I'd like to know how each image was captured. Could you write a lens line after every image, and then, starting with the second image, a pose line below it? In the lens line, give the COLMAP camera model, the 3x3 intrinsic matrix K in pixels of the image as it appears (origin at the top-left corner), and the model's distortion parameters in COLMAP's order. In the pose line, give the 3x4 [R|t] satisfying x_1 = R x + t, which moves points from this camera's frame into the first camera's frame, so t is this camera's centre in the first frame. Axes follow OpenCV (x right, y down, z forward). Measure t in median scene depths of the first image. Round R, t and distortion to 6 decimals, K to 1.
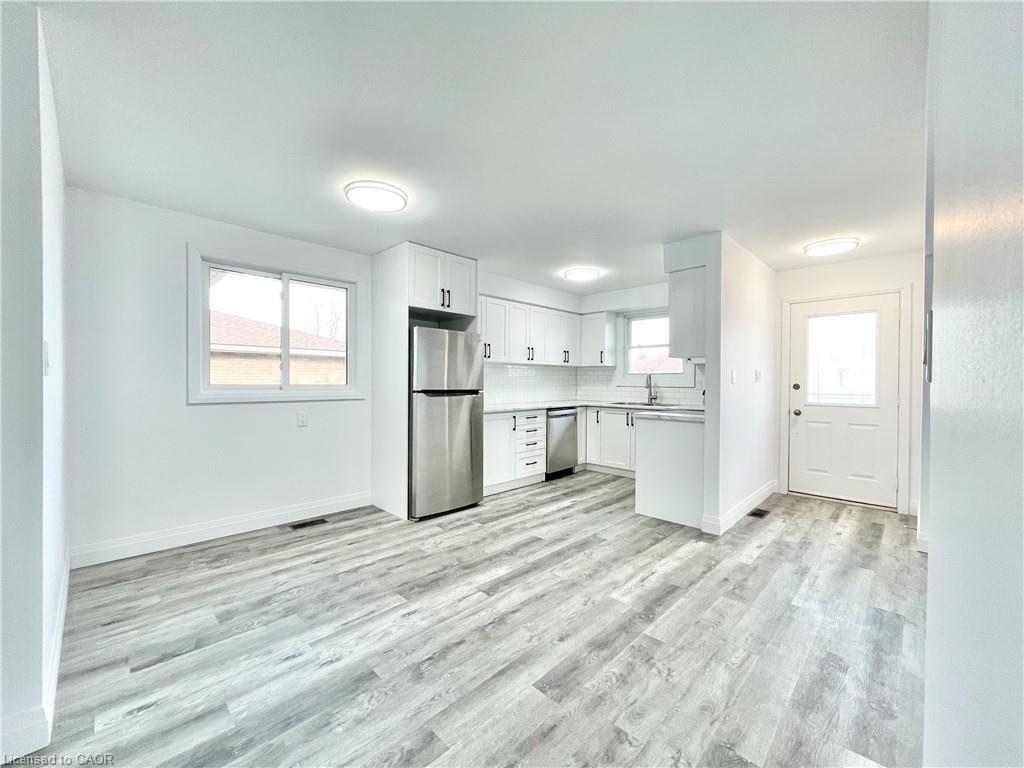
lens RADIAL K [[412.9, 0, 513.6], [0, 412.9, 384.8], [0, 0, 1]] dist [-0.002303, -0.000220]
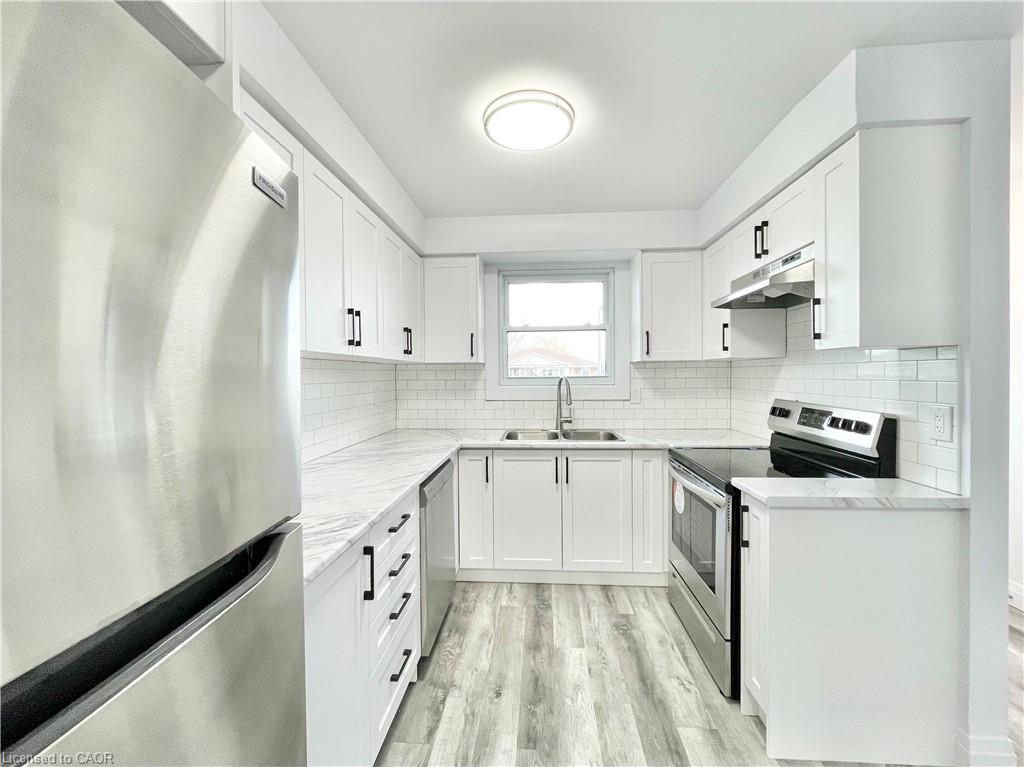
lens RADIAL K [[424.5, 0, 515.1], [0, 424.5, 379.5], [0, 0, 1]] dist [0.001023, 0.000111]
pose [[0.757598, -0.019156, 0.652441, -0.088041], [0.017324, 0.999807, 0.009239, -0.030223], [-0.652492, 0.004303, 0.757783, 0.599429]]
